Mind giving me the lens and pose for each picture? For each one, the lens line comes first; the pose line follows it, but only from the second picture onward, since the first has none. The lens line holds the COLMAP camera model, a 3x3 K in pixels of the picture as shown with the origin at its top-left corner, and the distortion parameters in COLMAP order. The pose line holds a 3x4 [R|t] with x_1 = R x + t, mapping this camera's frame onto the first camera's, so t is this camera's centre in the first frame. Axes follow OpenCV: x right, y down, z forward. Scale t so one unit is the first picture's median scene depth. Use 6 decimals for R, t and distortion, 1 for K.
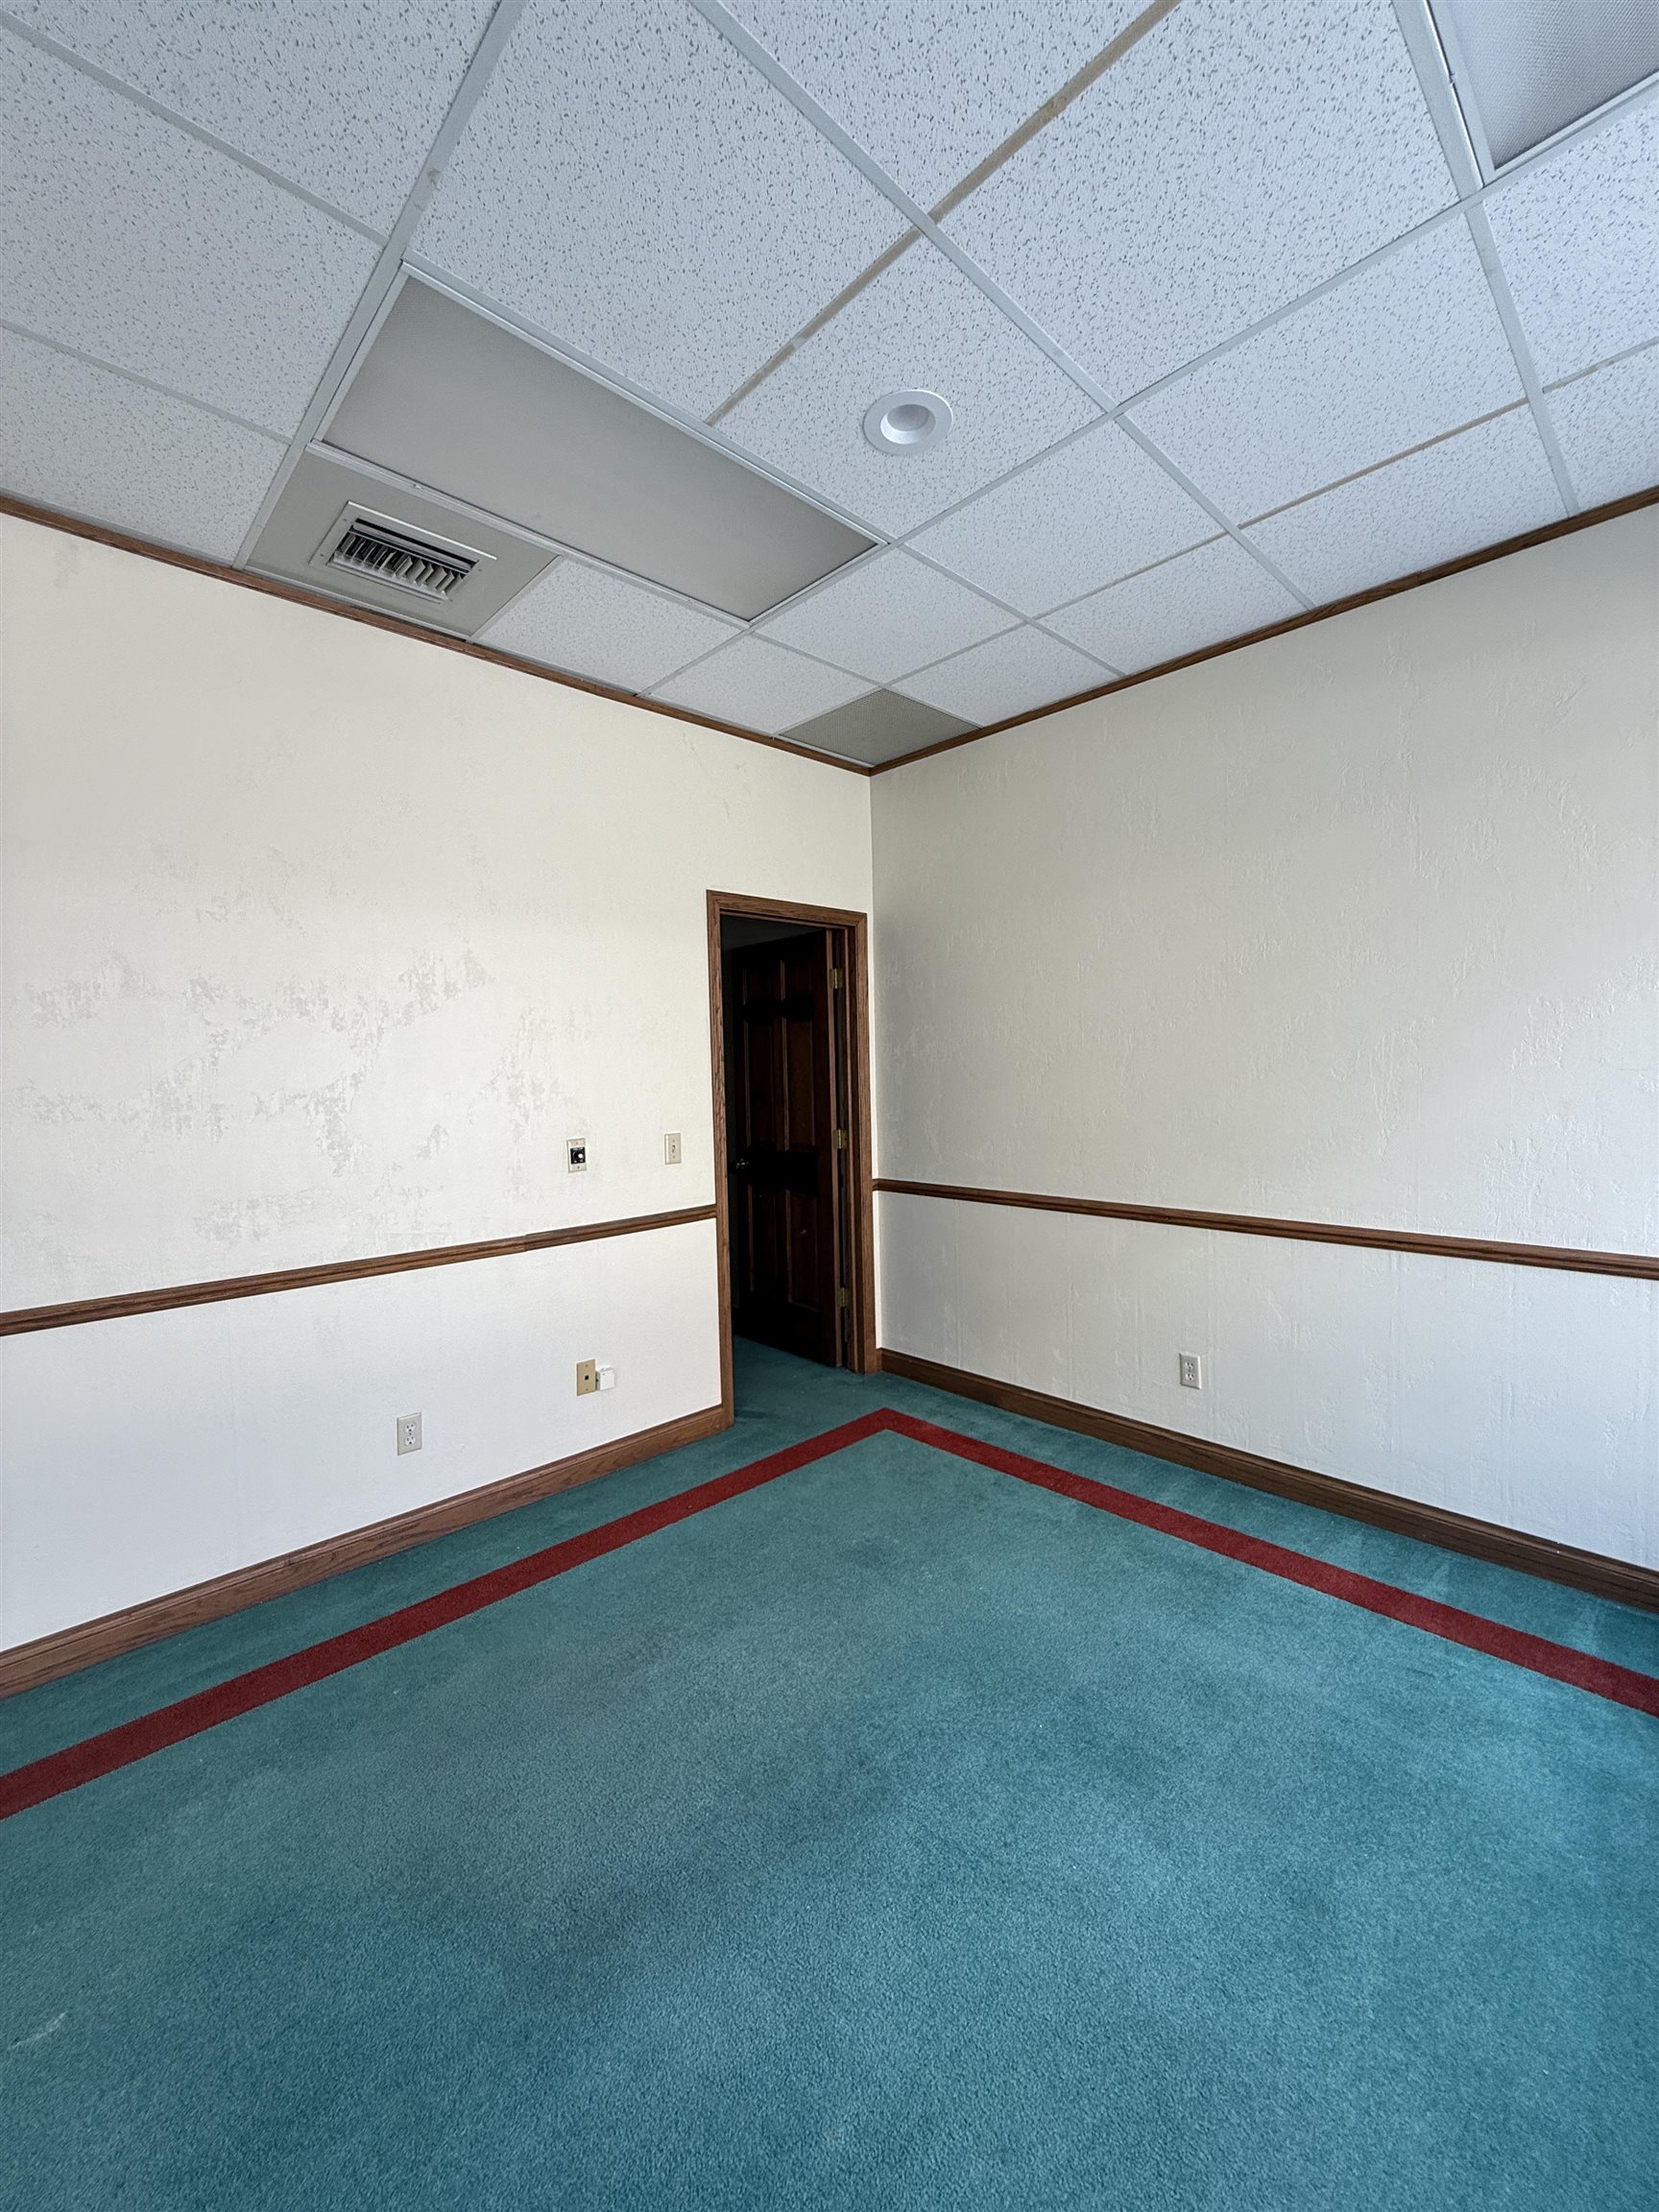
lens RADIAL K [[884.9, 0, 829.9], [0, 884.9, 1105.5], [0, 0, 1]] dist [-0.001304, -0.000052]
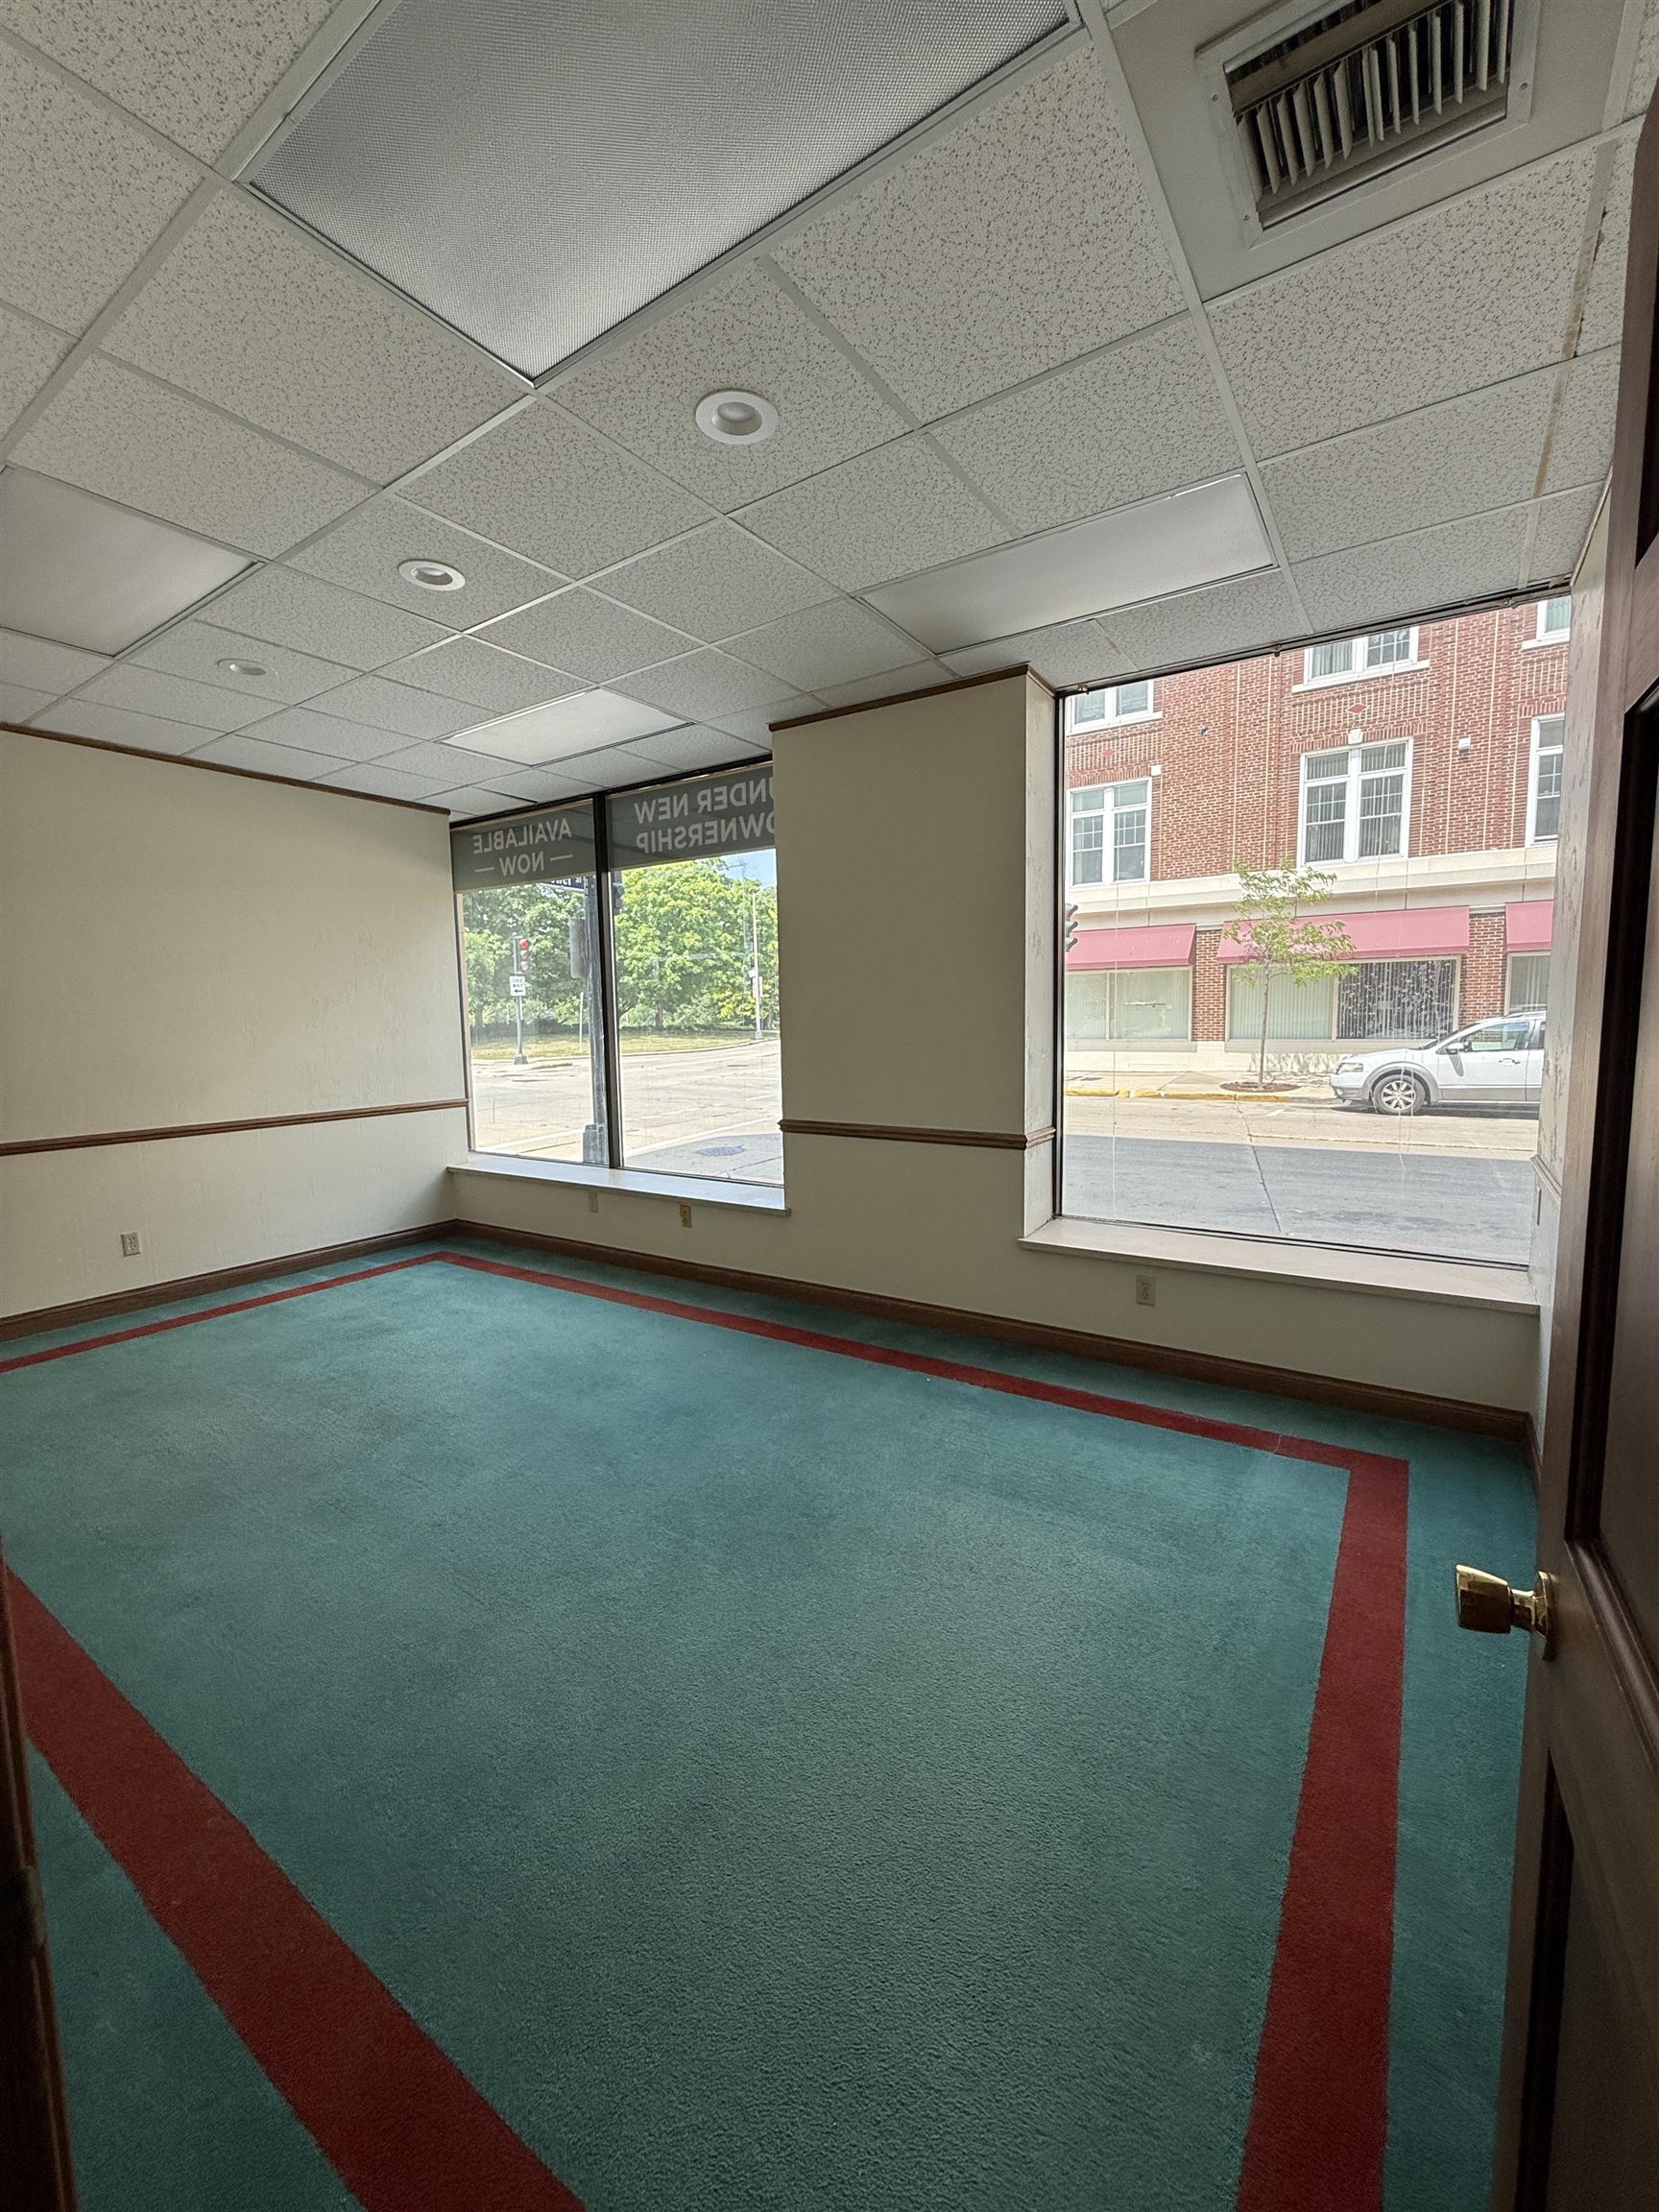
lens RADIAL K [[884.9, 0, 825.7], [0, 884.9, 1101.9], [0, 0, 1]] dist [-0.001304, -0.000052]
pose [[-0.202184, -0.065692, 0.977142, -1.738125], [0.063626, 0.994759, 0.080042, 0.037663], [-0.977278, 0.078355, -0.196945, 0.227191]]
